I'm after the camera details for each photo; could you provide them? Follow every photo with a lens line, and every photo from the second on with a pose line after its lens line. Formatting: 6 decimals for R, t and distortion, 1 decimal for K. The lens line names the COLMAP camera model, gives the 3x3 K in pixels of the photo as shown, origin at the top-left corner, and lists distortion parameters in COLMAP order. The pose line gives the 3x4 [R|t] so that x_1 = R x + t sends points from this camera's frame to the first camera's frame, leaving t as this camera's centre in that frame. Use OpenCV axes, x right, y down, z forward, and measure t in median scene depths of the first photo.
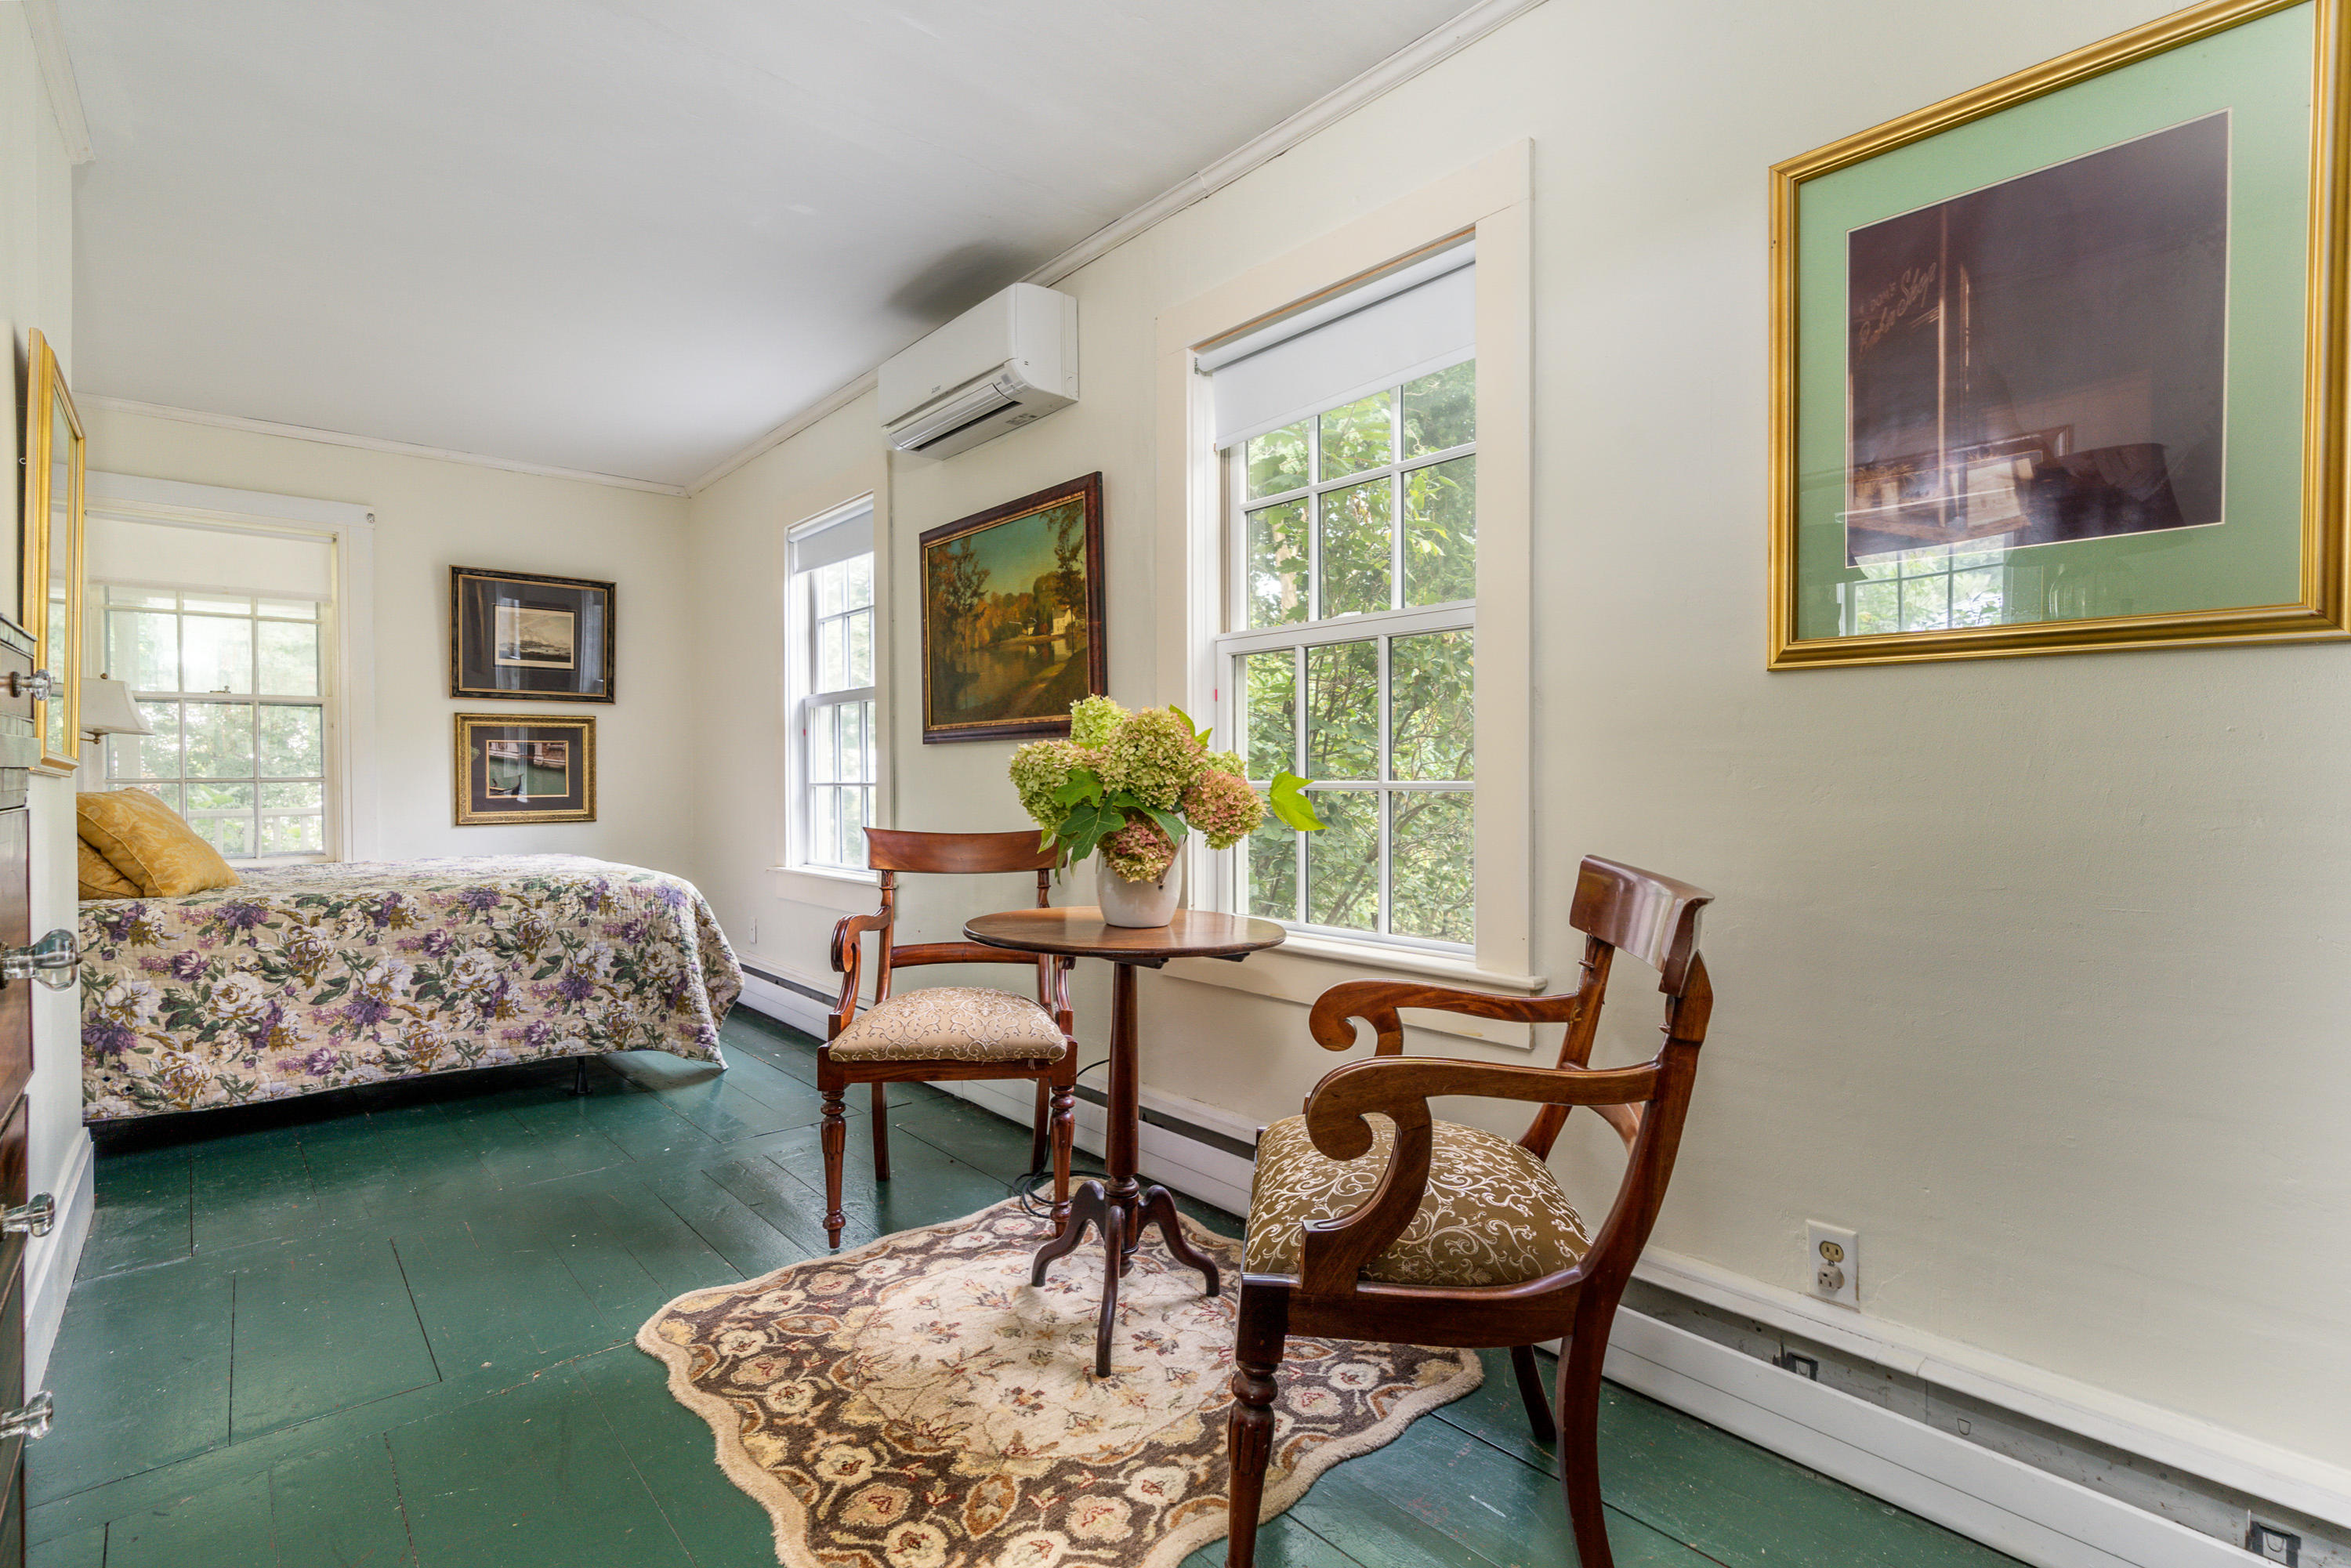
lens RADIAL K [[1098.6, 0, 1162.7], [0, 1098.6, 777.2], [0, 0, 1]] dist [0.000247, 0.000156]
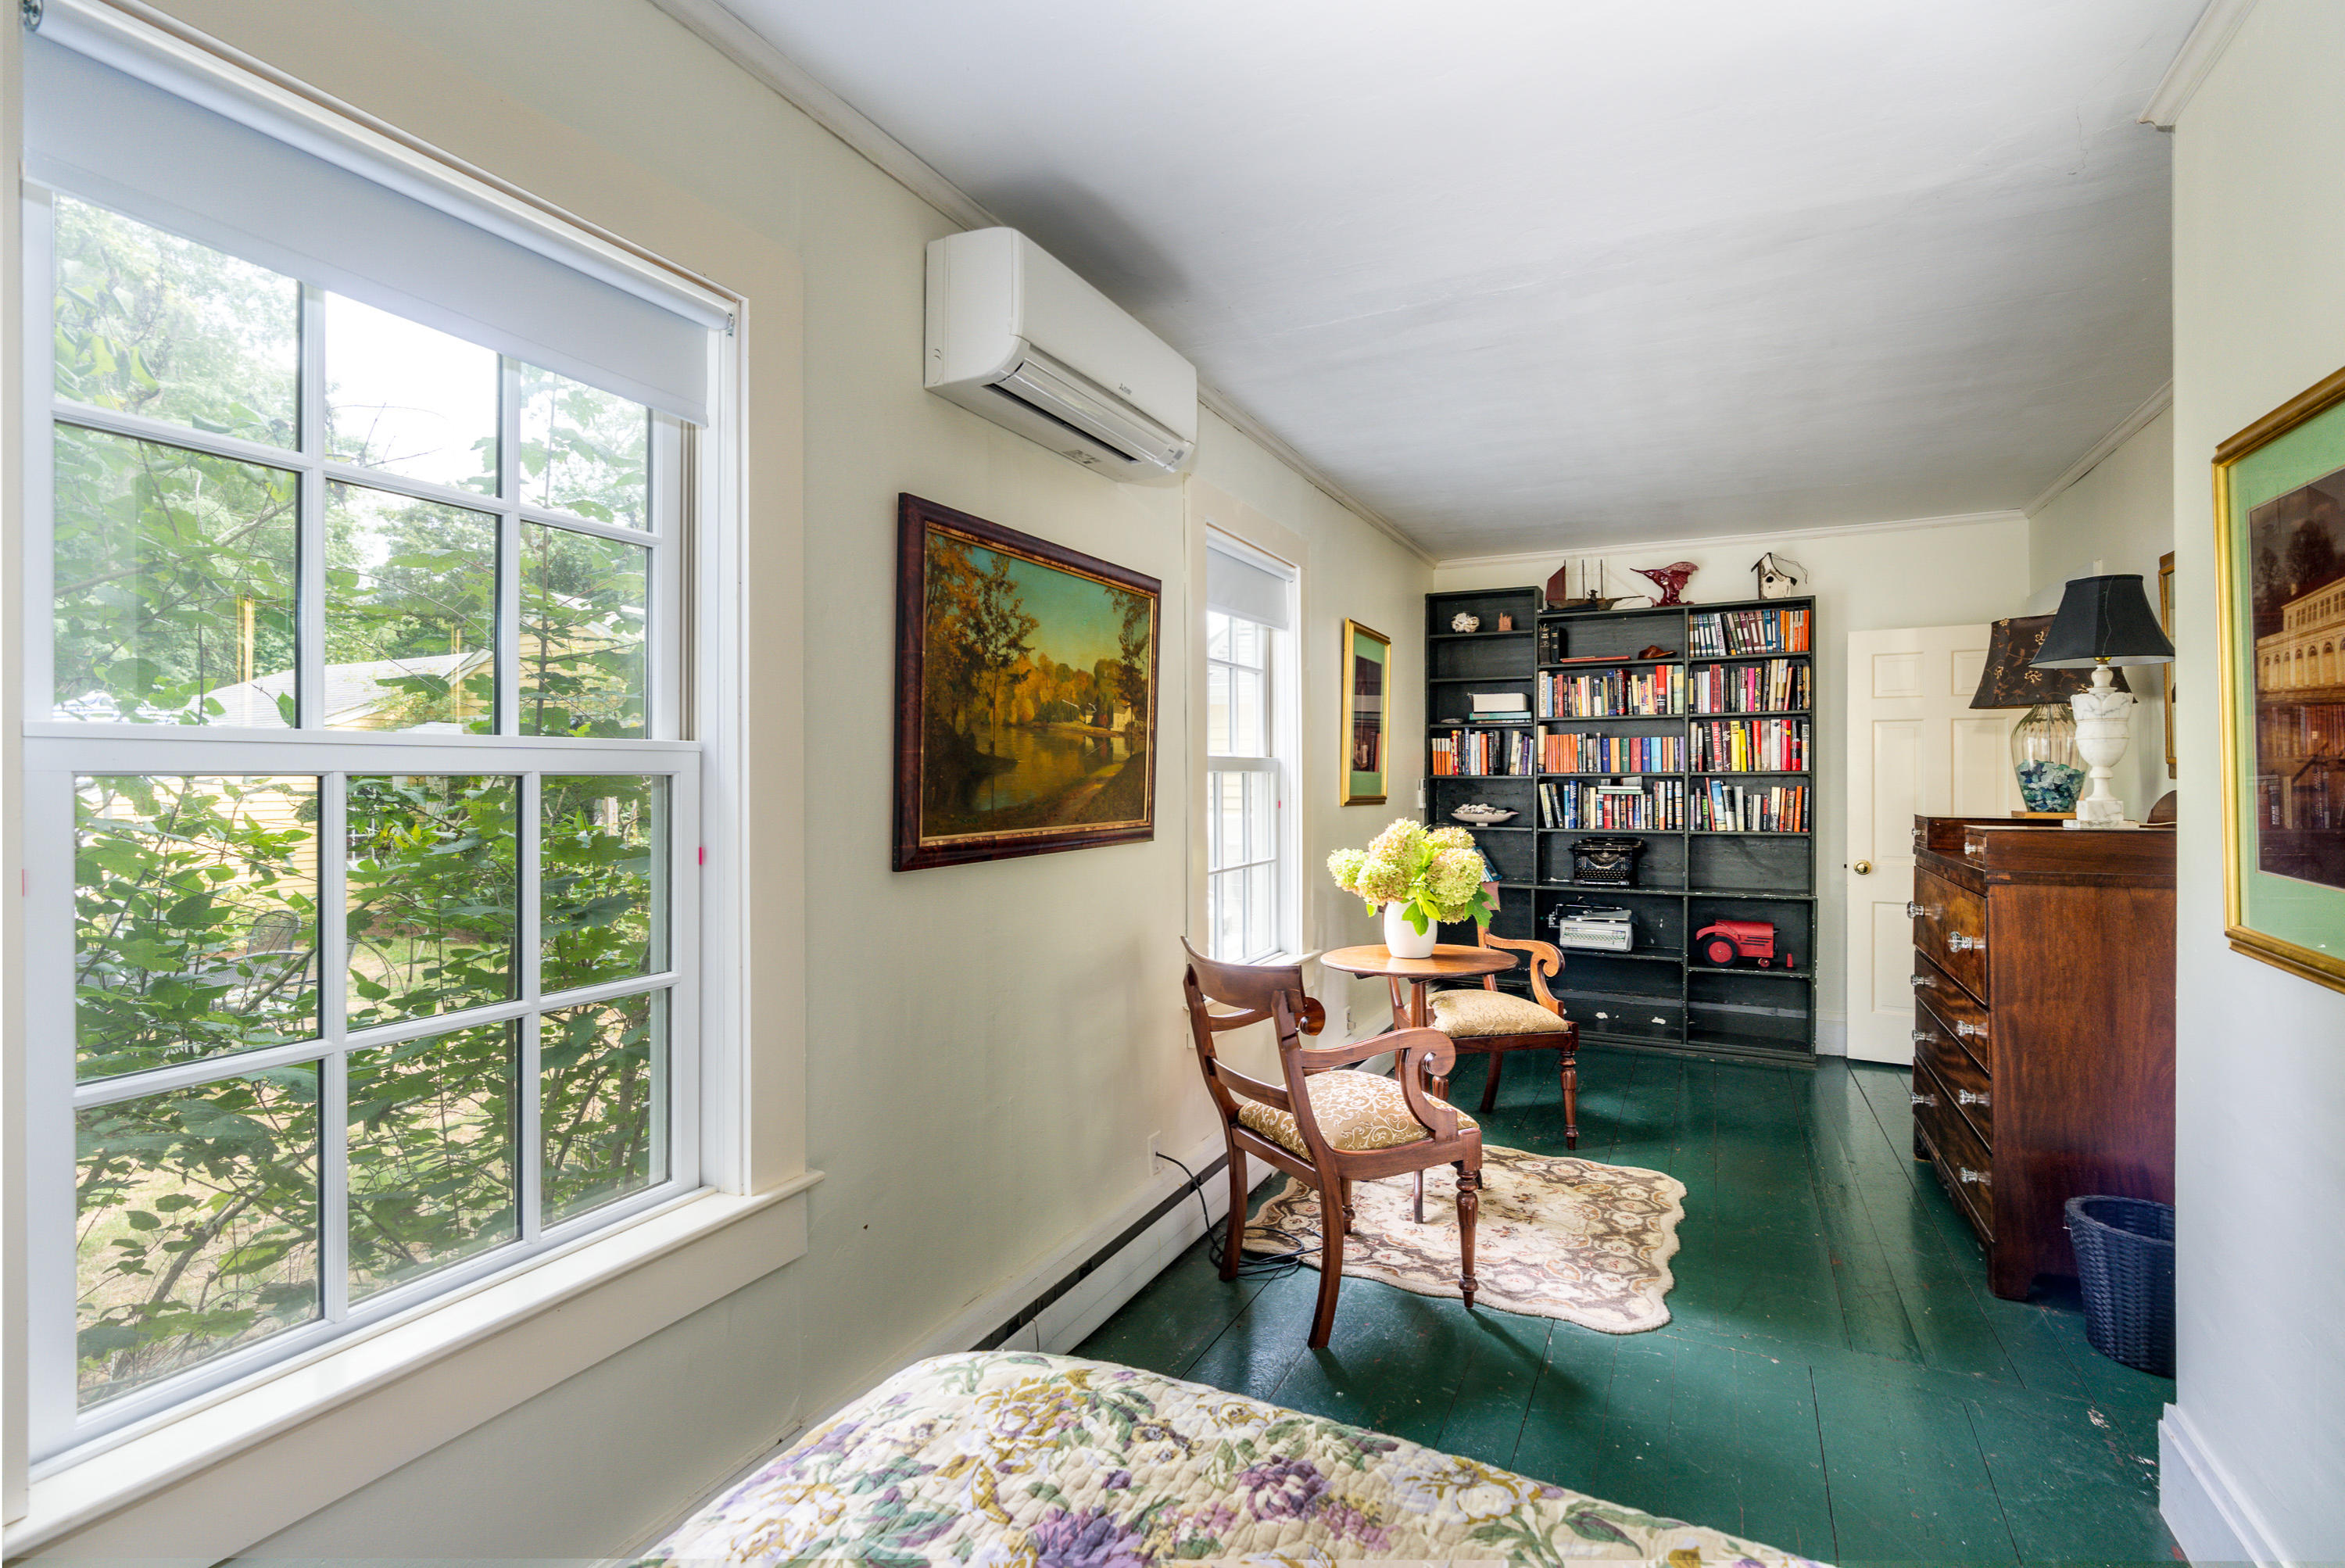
lens RADIAL K [[1095.8, 0, 1160.4], [0, 1095.8, 775.2], [0, 0, 1]] dist [0.000247, 0.000156]
pose [[-0.376719, 0.005515, 0.926311, -0.892255], [0.008749, 0.999959, -0.002395, -0.087404], [-0.926286, 0.007202, -0.376752, 1.244814]]
